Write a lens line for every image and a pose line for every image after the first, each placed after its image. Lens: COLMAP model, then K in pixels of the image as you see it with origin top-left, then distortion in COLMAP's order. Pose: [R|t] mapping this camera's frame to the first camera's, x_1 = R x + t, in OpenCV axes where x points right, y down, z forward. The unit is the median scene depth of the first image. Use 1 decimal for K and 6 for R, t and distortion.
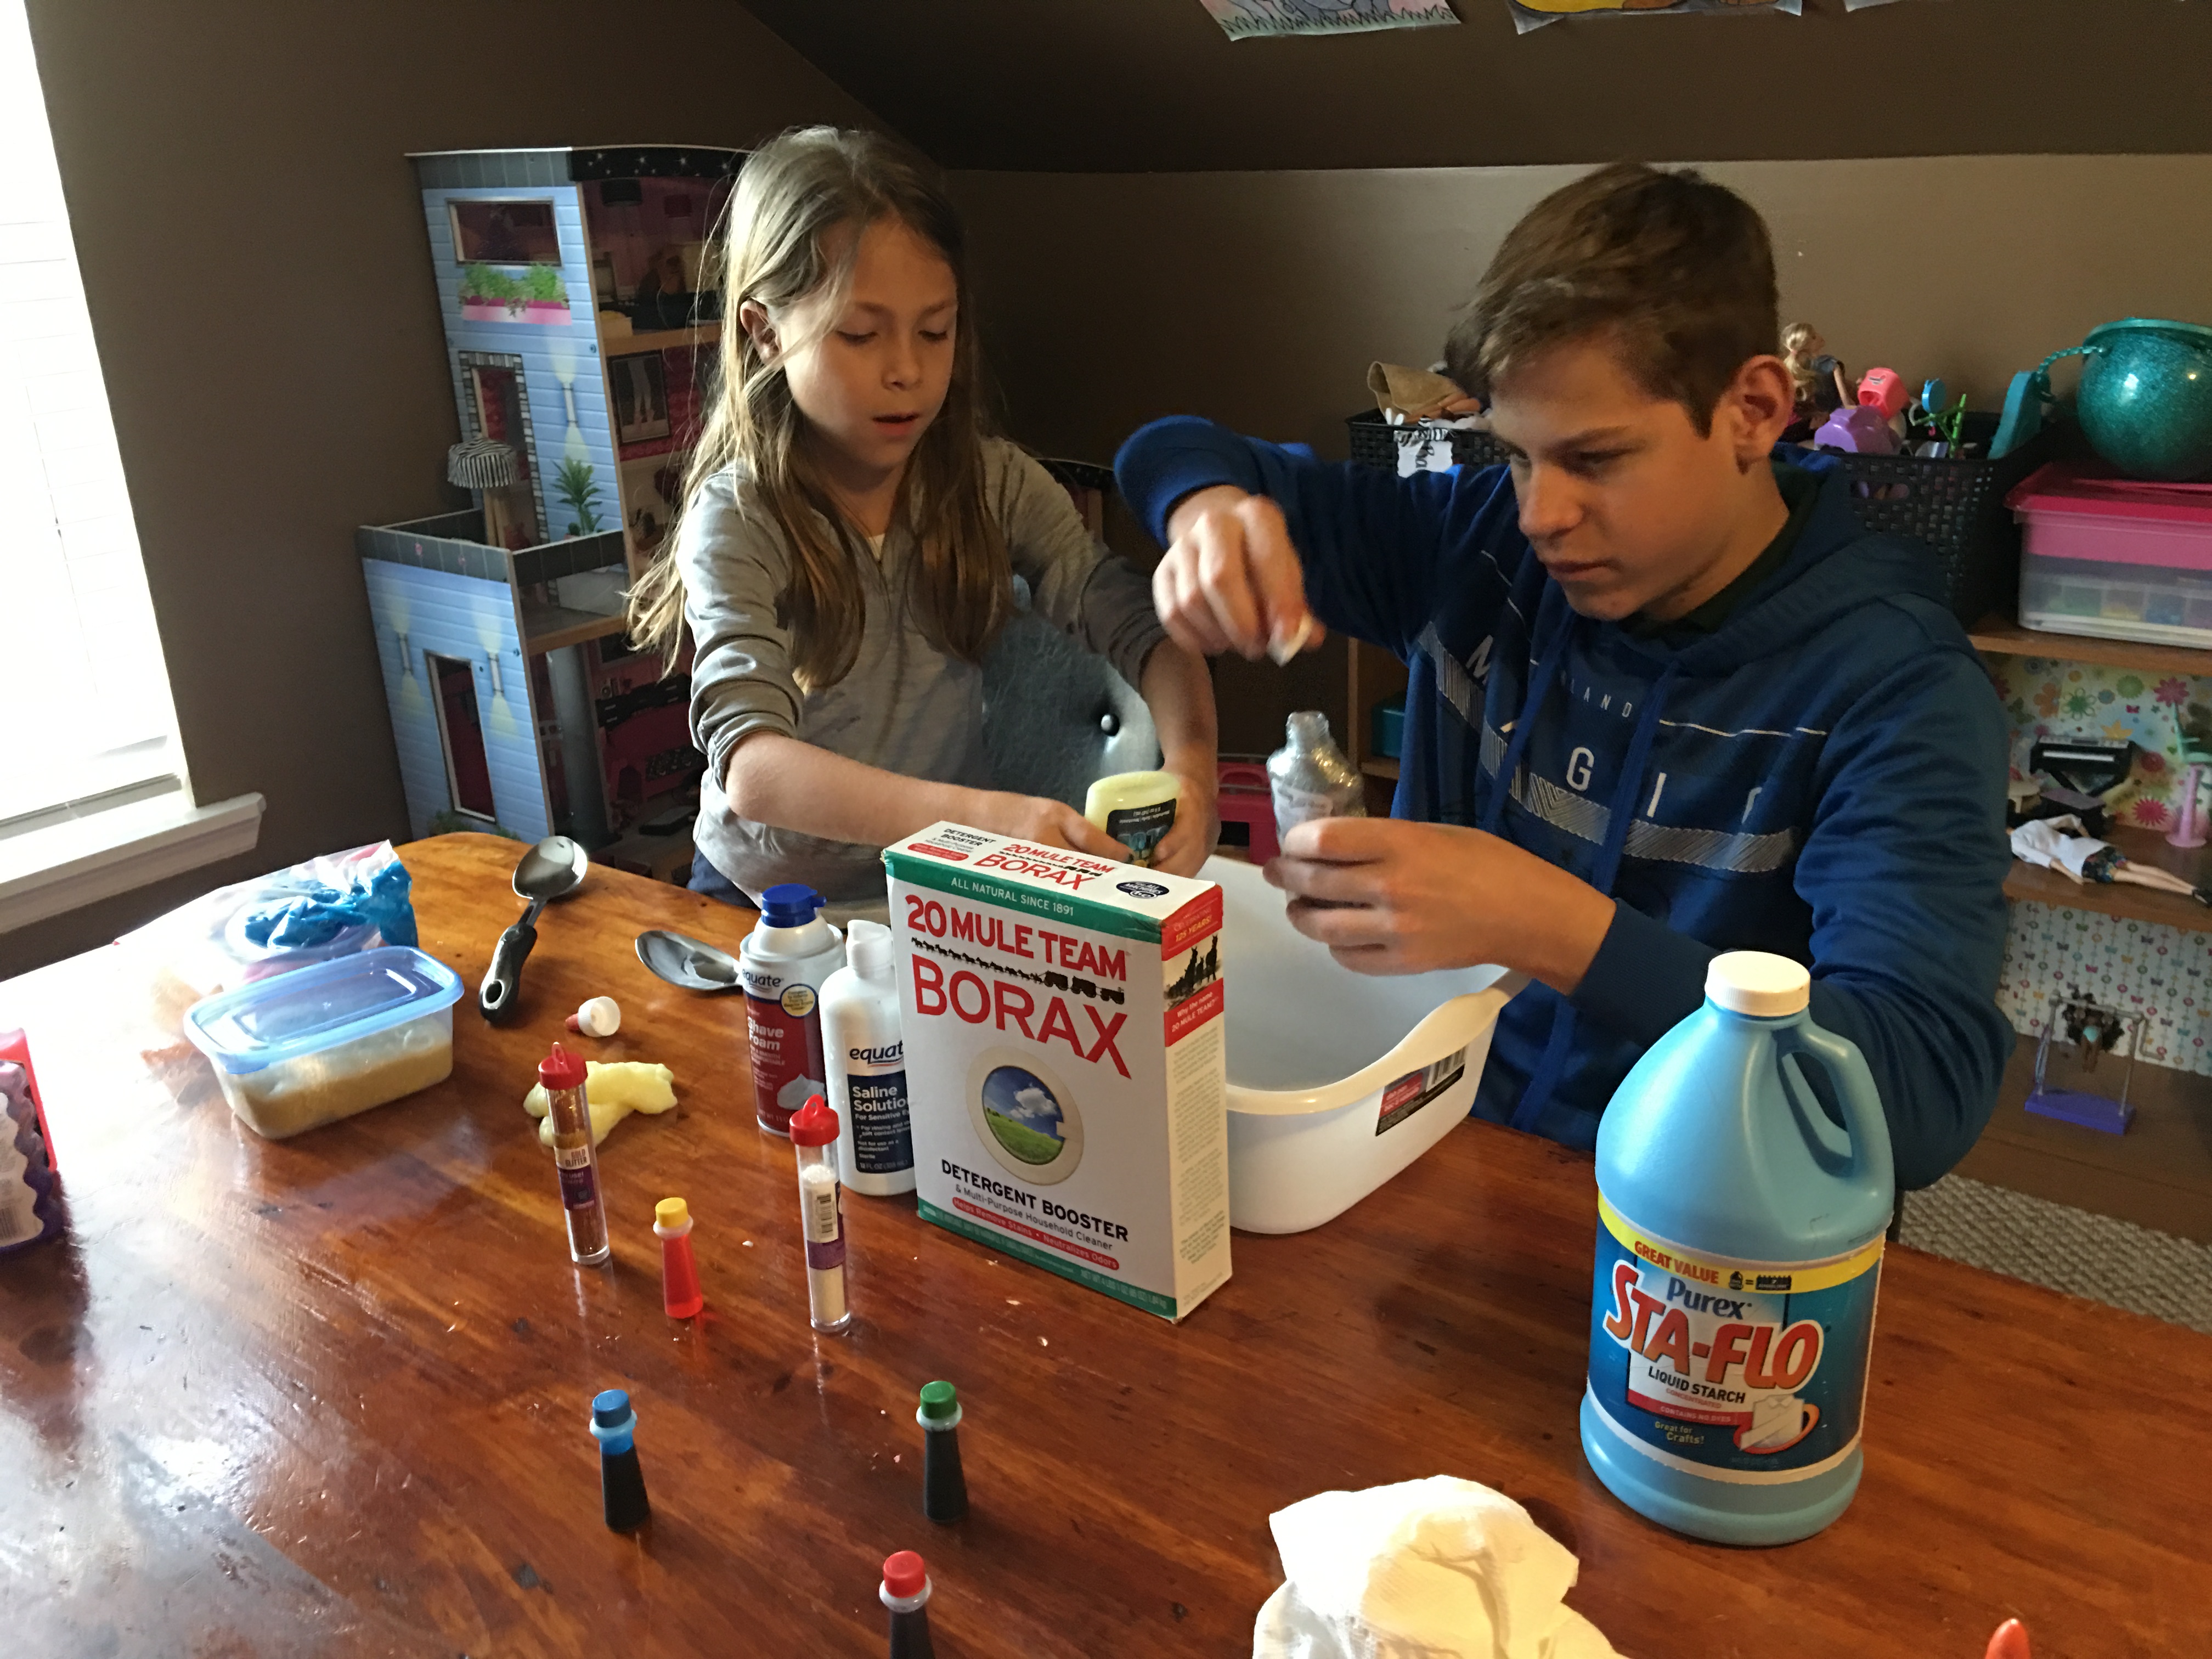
lens RADIAL K [[1865.3, 0, 1112.8], [0, 1865.3, 817.6], [0, 0, 1]] dist [0.086866, -0.151386]
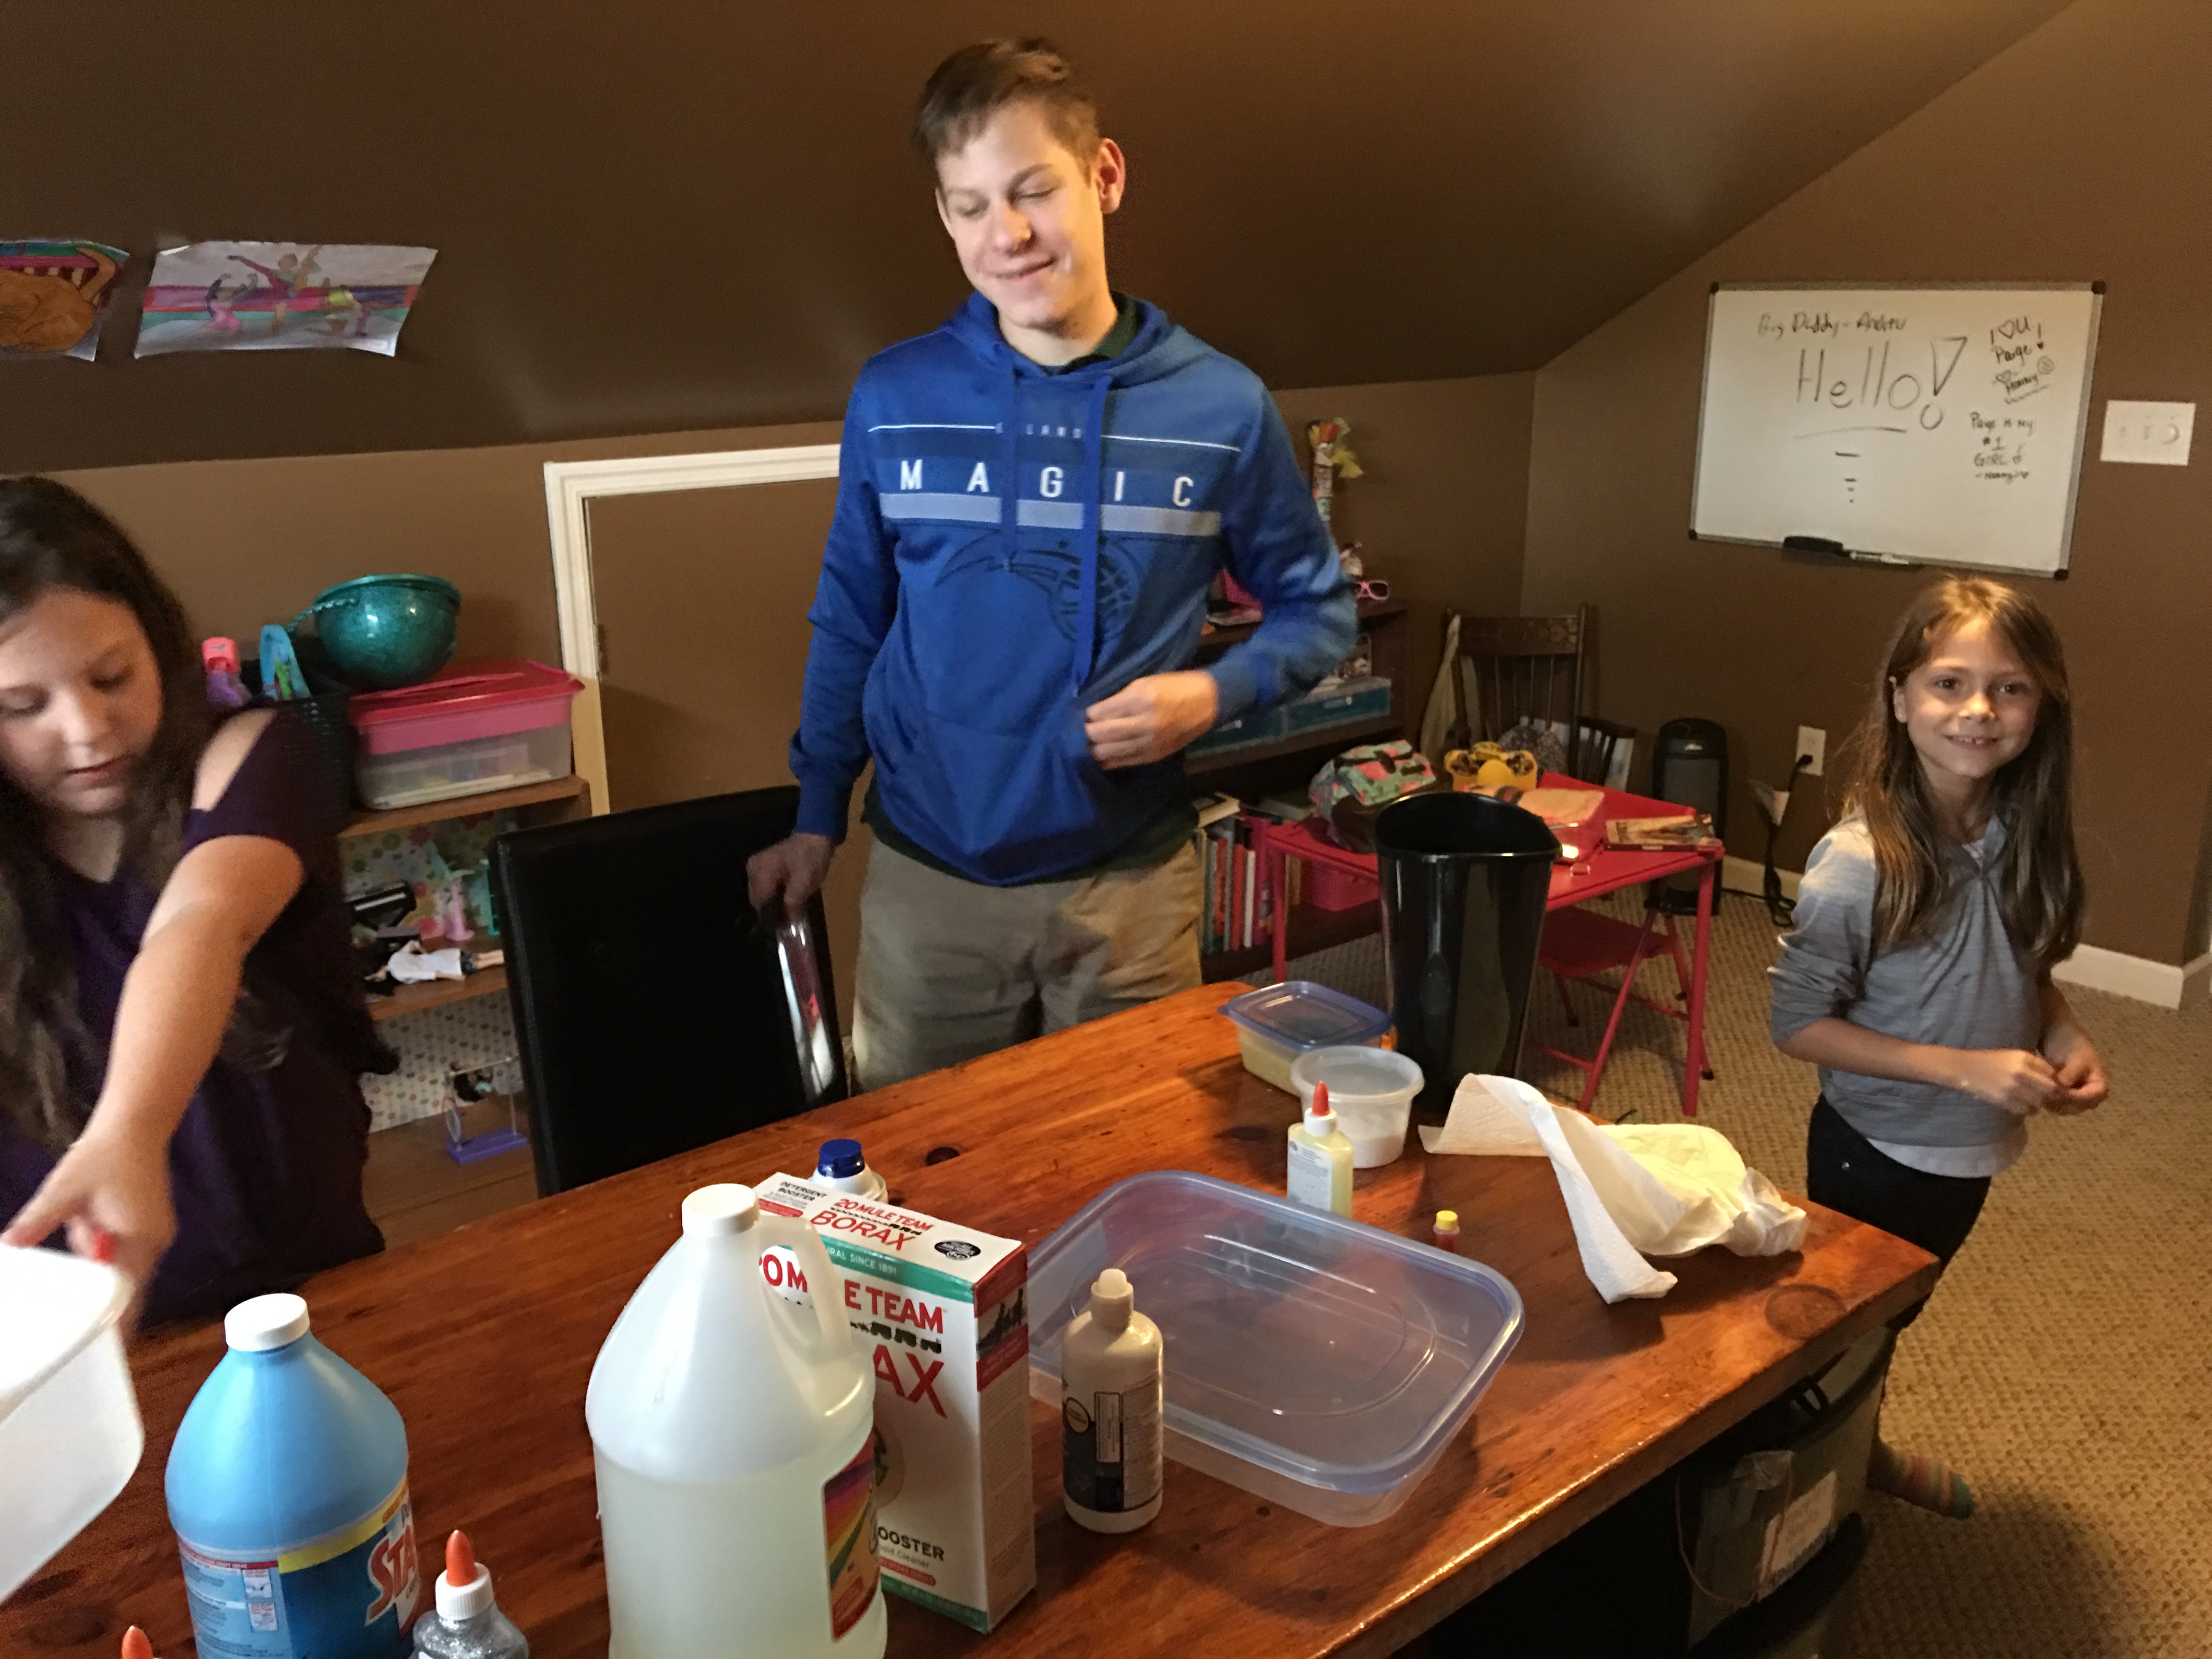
lens RADIAL K [[1860.4, 0, 1092.9], [0, 1860.4, 823.7], [0, 0, 1]] dist [0.087588, -0.141706]
pose [[0.255842, -0.233930, 0.937988, -1.081018], [0.336454, 0.931166, 0.140458, -0.190054], [-0.906280, 0.279654, 0.316938, 0.248144]]
